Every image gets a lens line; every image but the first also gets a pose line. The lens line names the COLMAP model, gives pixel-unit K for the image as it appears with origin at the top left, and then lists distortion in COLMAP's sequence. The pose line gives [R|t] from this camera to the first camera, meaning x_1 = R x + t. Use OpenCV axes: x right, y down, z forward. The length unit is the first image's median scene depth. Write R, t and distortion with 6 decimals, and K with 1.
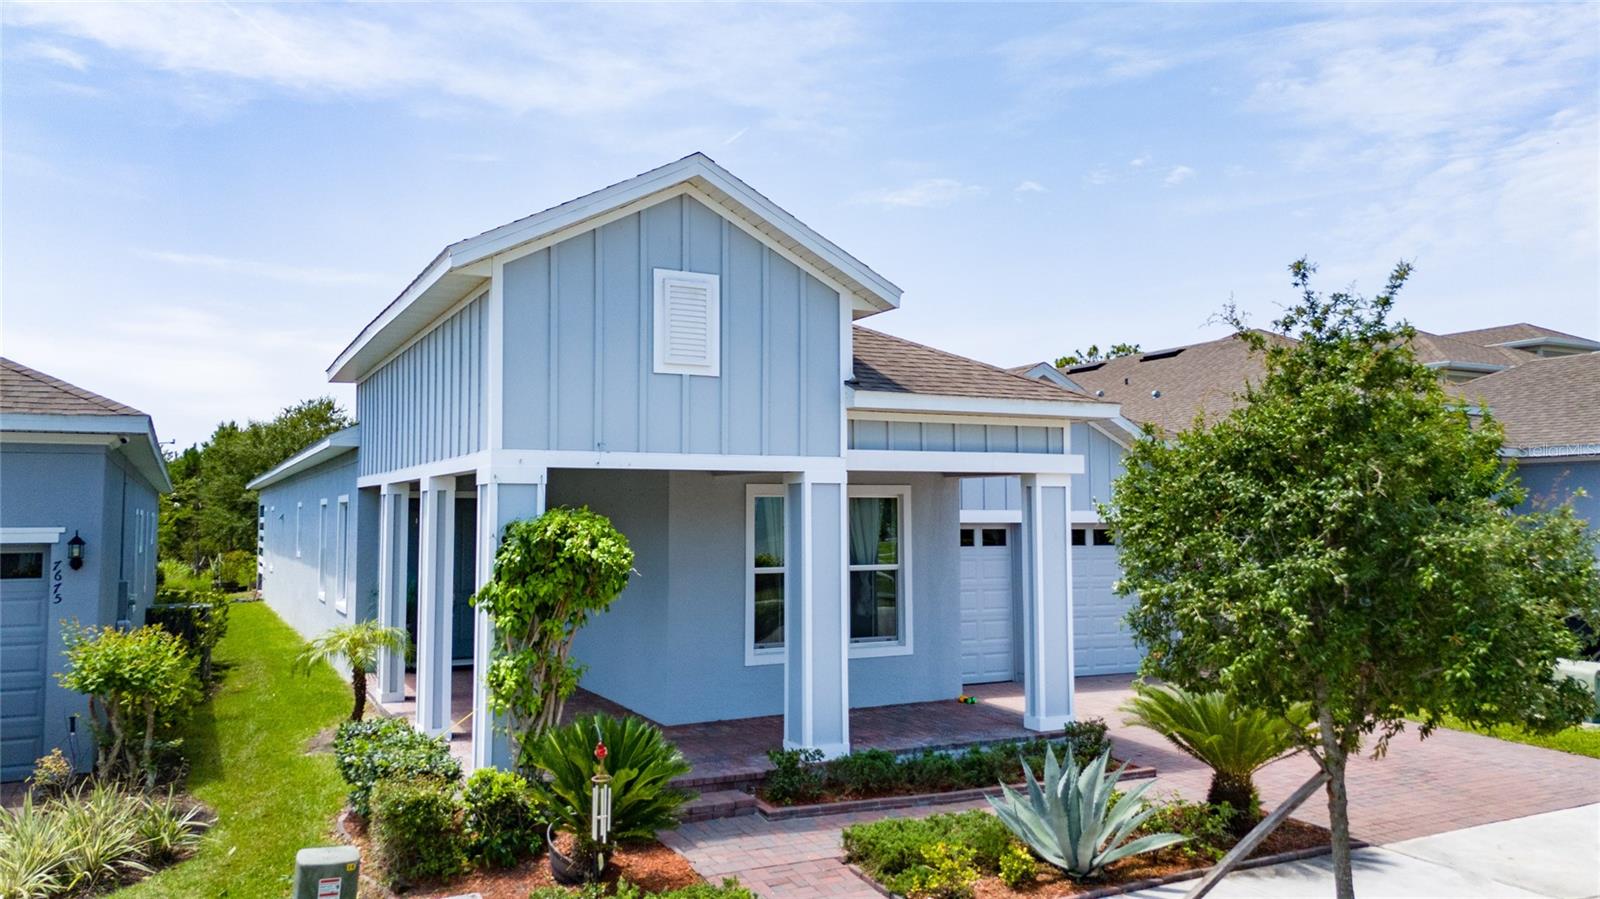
lens RADIAL K [[1199.5, 0, 801.1], [0, 1199.5, 446.7], [0, 0, 1]] dist [0.059633, -0.047281]
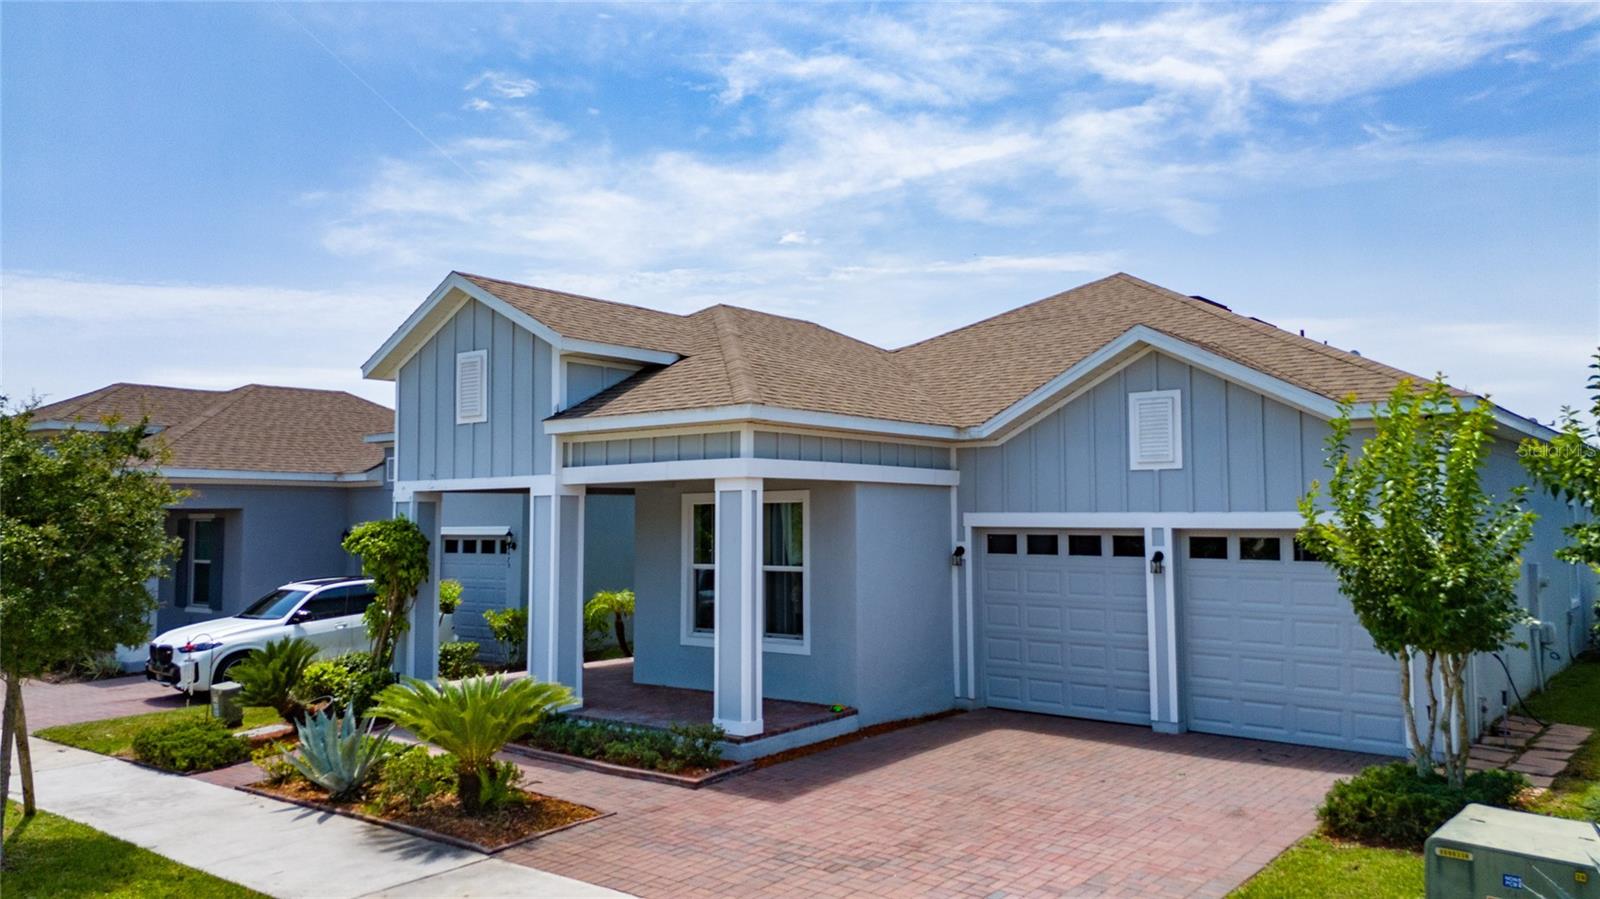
lens RADIAL K [[1199.5, 0, 789.1], [0, 1199.5, 454.1], [0, 0, 1]] dist [0.059633, -0.047281]
pose [[0.389350, -0.051260, -0.919662, 1.056275], [0.054913, 0.997966, -0.032376, 0.034396], [0.919452, -0.037896, 0.391373, 0.600977]]
